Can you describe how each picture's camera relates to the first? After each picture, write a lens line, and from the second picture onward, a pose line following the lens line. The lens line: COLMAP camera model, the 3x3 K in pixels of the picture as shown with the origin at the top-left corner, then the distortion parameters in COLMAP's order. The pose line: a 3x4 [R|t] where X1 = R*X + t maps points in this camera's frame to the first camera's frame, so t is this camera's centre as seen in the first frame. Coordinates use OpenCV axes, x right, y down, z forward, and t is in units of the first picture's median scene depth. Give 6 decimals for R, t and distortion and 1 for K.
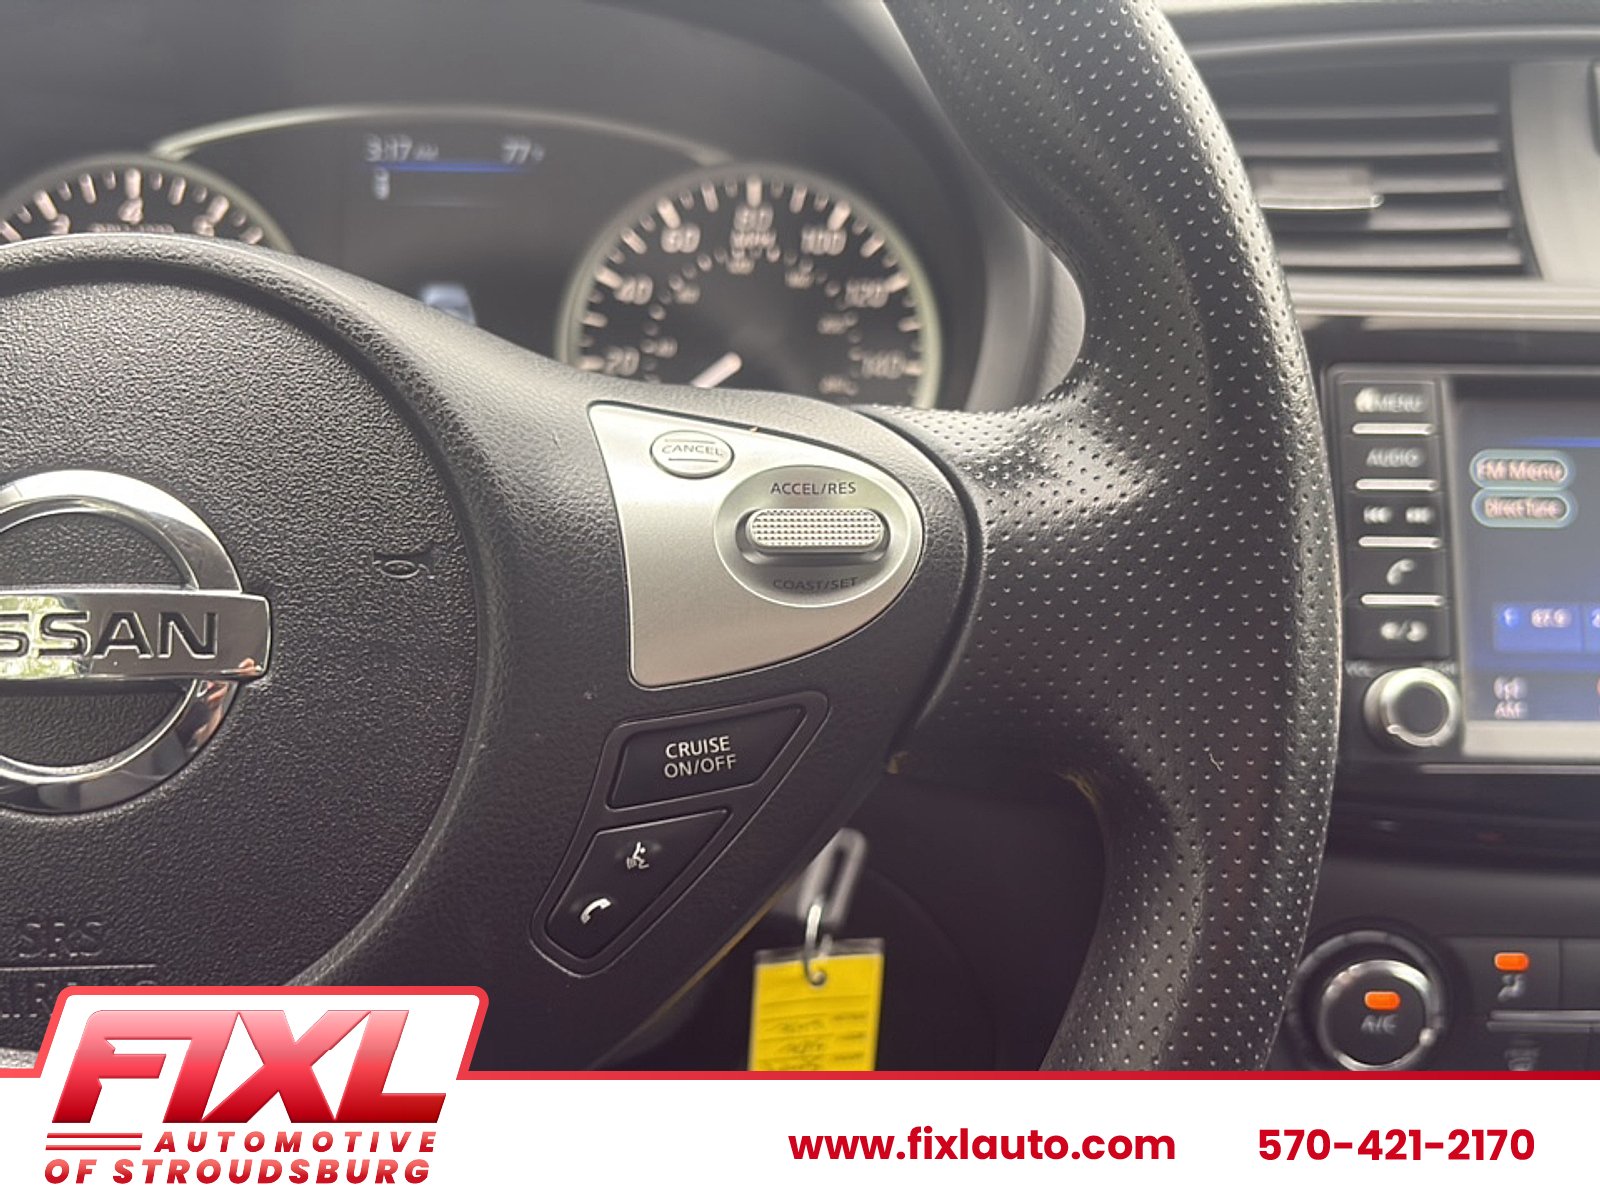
lens RADIAL K [[1257.9, 0, 796.1], [0, 1257.9, 606.8], [0, 0, 1]] dist [0.029405, -0.064820]
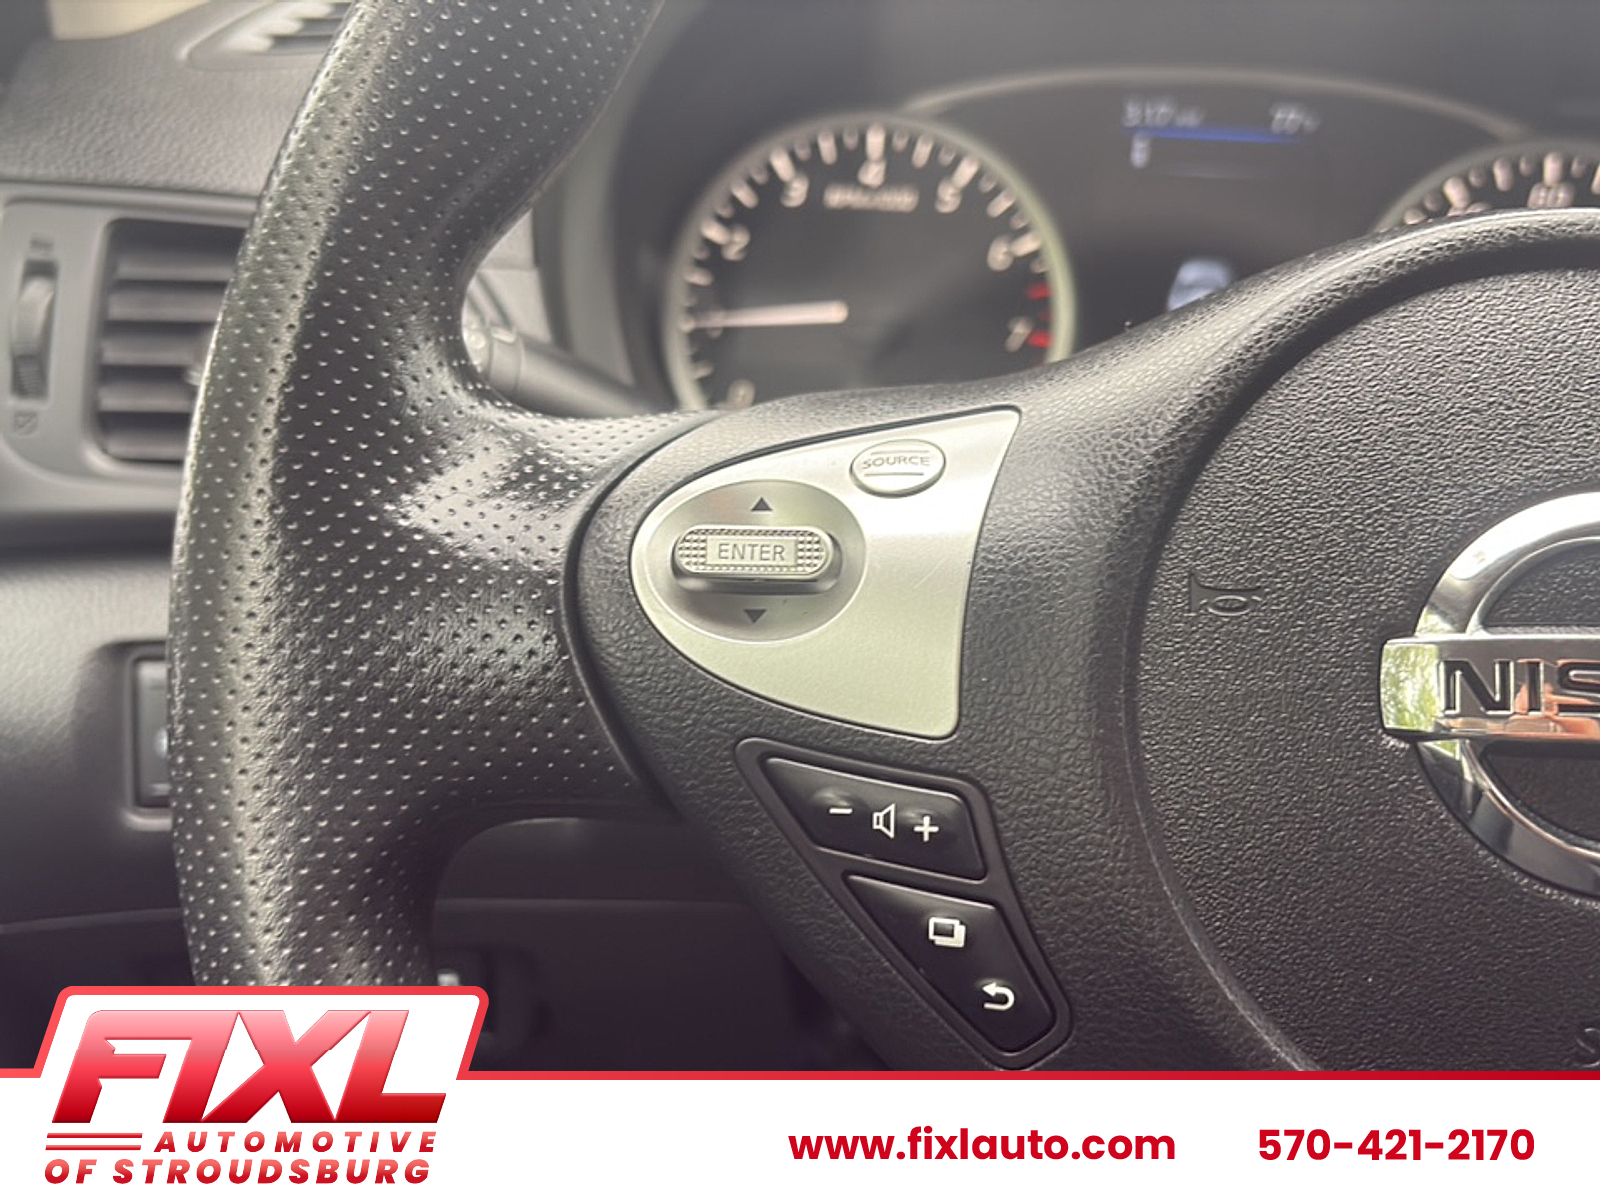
lens RADIAL K [[1257.9, 0, 805.3], [0, 1257.9, 599.3], [0, 0, 1]] dist [0.029405, -0.064820]
pose [[0.996096, 0.043987, -0.076538, -0.601998], [-0.042800, 0.998938, 0.017085, -0.016227], [0.077208, -0.013743, 0.996920, 0.071534]]
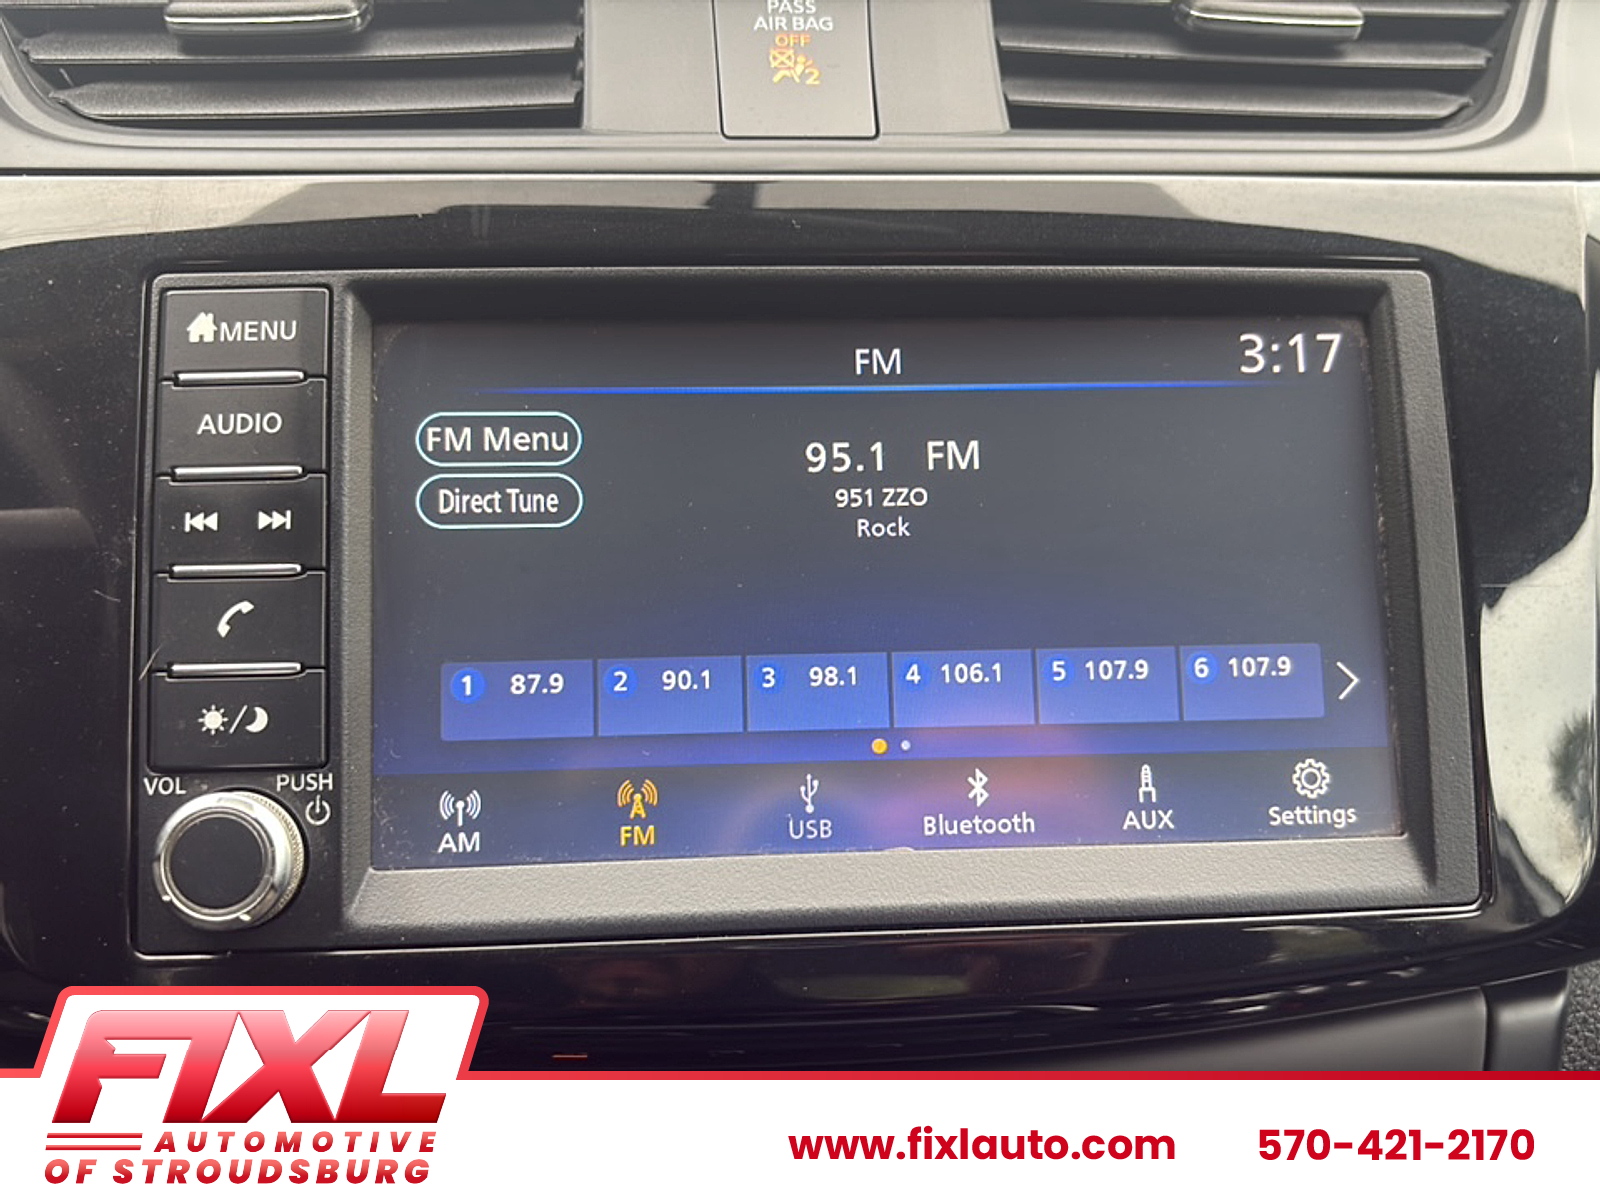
lens RADIAL K [[1257.9, 0, 807.0], [0, 1257.9, 585.9], [0, 0, 1]] dist [0.029405, -0.064820]
pose [[0.996828, -0.029929, 0.073739, 0.682282], [0.029460, 0.999538, 0.007439, -0.038574], [-0.073928, -0.005244, 0.997250, 0.389056]]
